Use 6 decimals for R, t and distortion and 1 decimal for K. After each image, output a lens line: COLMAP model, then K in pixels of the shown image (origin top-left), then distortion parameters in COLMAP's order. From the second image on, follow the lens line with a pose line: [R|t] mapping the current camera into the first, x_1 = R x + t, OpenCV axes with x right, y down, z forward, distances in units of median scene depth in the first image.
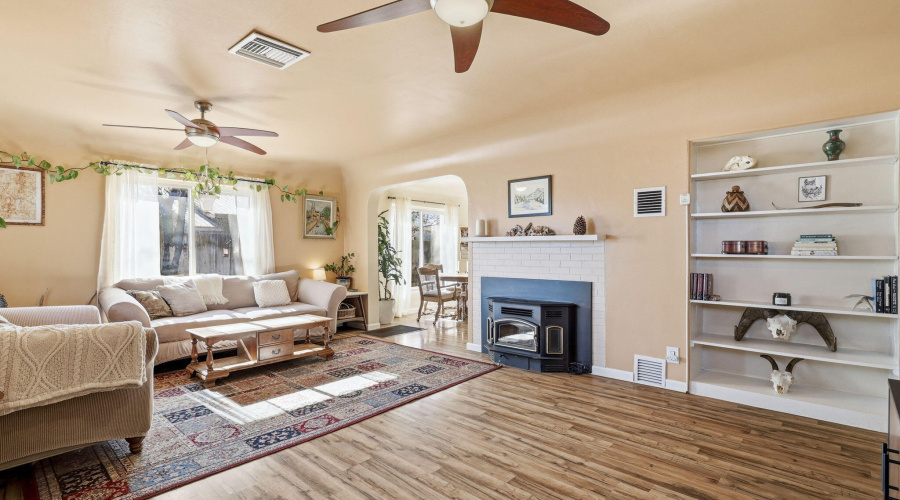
lens RADIAL K [[404.7, 0, 442.3], [0, 404.7, 252.2], [0, 0, 1]] dist [0.001768, 0.000260]
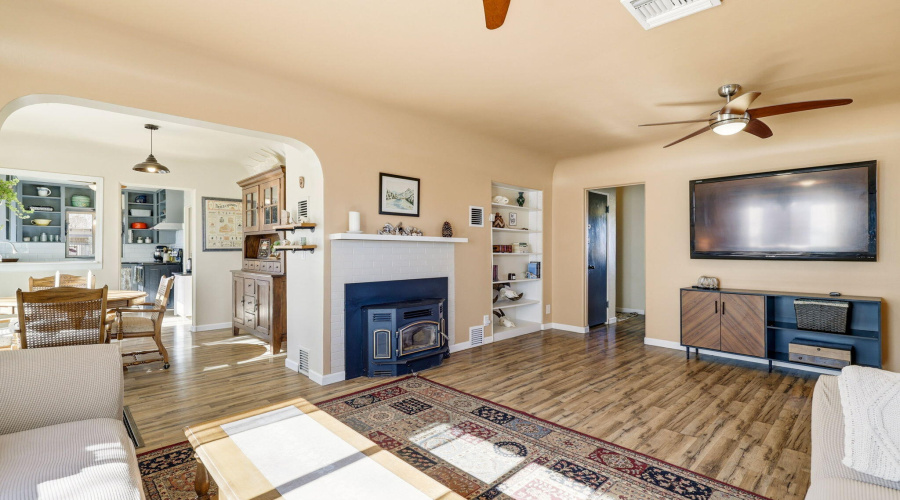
lens RADIAL K [[404.7, 0, 442.2], [0, 404.7, 246.1], [0, 0, 1]] dist [0.001768, 0.000260]
pose [[0.083693, 0.011992, 0.996419, -1.019873], [0.005158, 0.999909, -0.012467, -0.002954], [-0.996478, 0.006183, 0.083624, 1.125711]]
